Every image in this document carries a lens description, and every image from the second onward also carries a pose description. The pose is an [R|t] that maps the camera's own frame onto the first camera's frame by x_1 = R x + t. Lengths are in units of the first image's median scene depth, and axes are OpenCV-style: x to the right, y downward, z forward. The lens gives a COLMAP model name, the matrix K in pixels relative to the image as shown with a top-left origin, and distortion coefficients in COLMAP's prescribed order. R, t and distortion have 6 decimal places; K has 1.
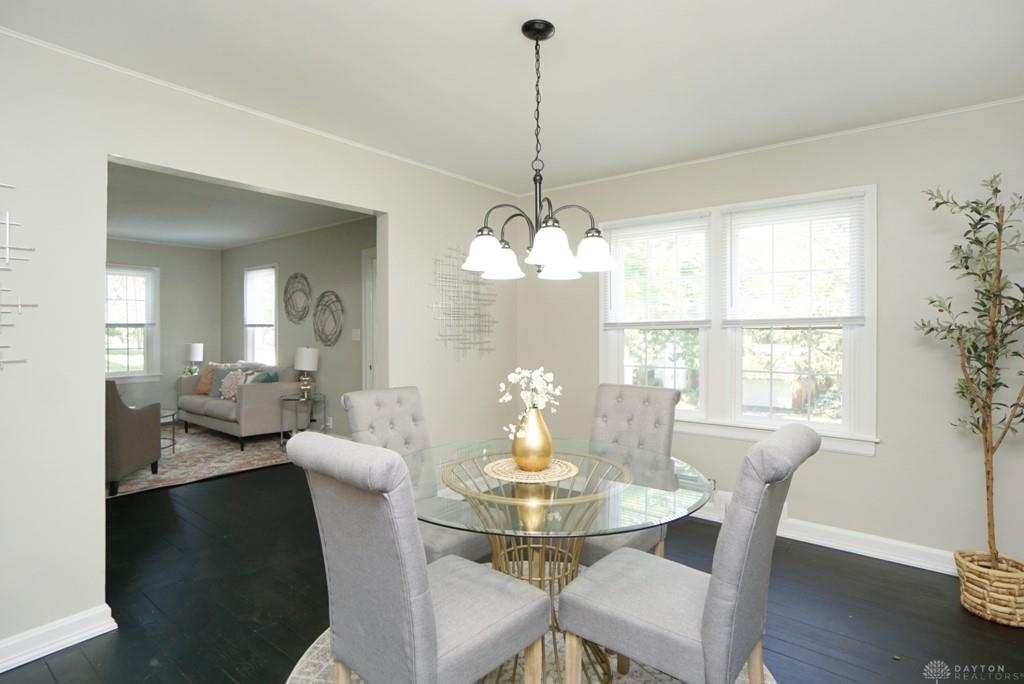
lens RADIAL K [[545.4, 0, 516.0], [0, 545.4, 341.0], [0, 0, 1]] dist [-0.014268, 0.000391]
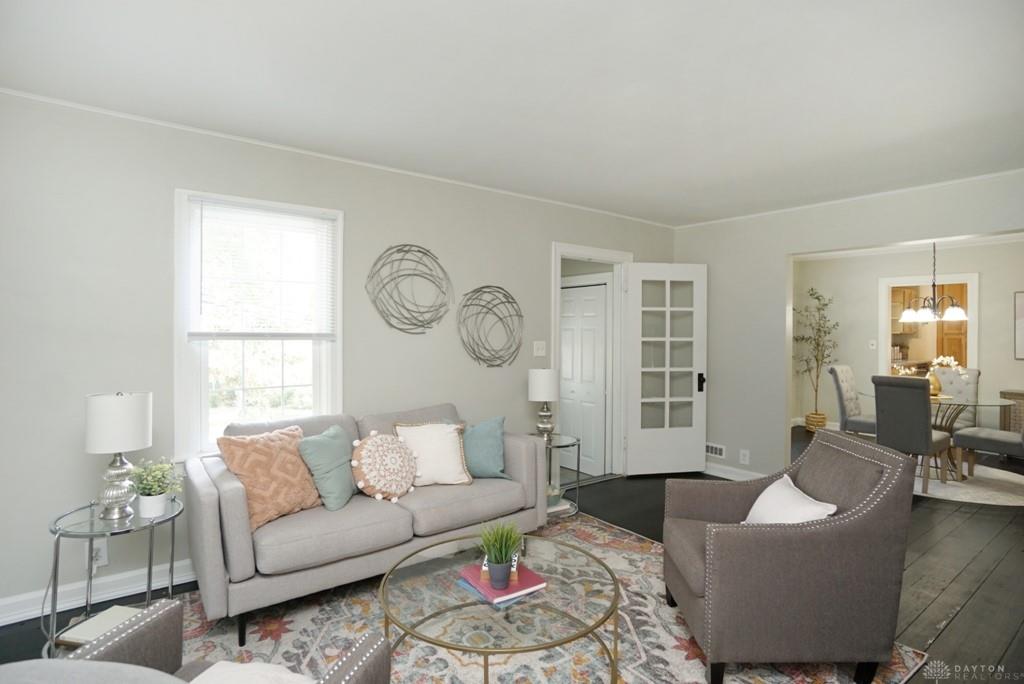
lens RADIAL K [[545.4, 0, 517.8], [0, 545.4, 335.6], [0, 0, 1]] dist [-0.014268, 0.000391]
pose [[0.208275, -0.008411, 0.978034, -0.918462], [0.015324, 0.999868, 0.005336, -0.029860], [-0.977950, 0.013876, 0.208376, 0.756109]]
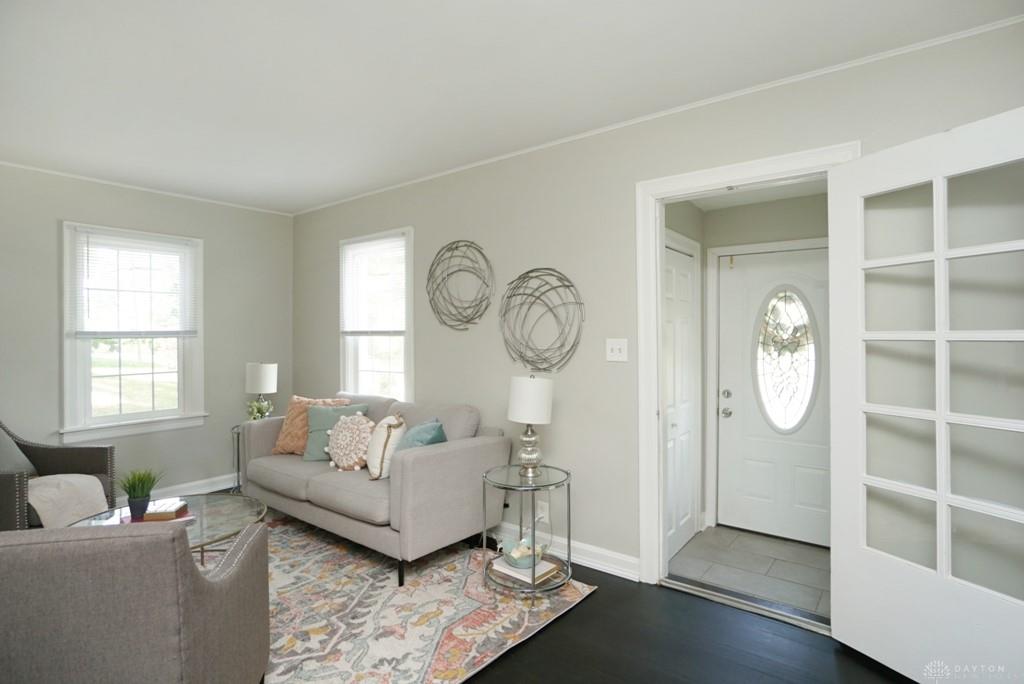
lens RADIAL K [[545.4, 0, 514.4], [0, 545.4, 337.1], [0, 0, 1]] dist [-0.014268, 0.000391]
pose [[0.999914, -0.008979, 0.009586, -0.343196], [0.009101, 0.999877, -0.012777, -0.015707], [-0.009470, 0.012863, 0.999872, 0.423073]]
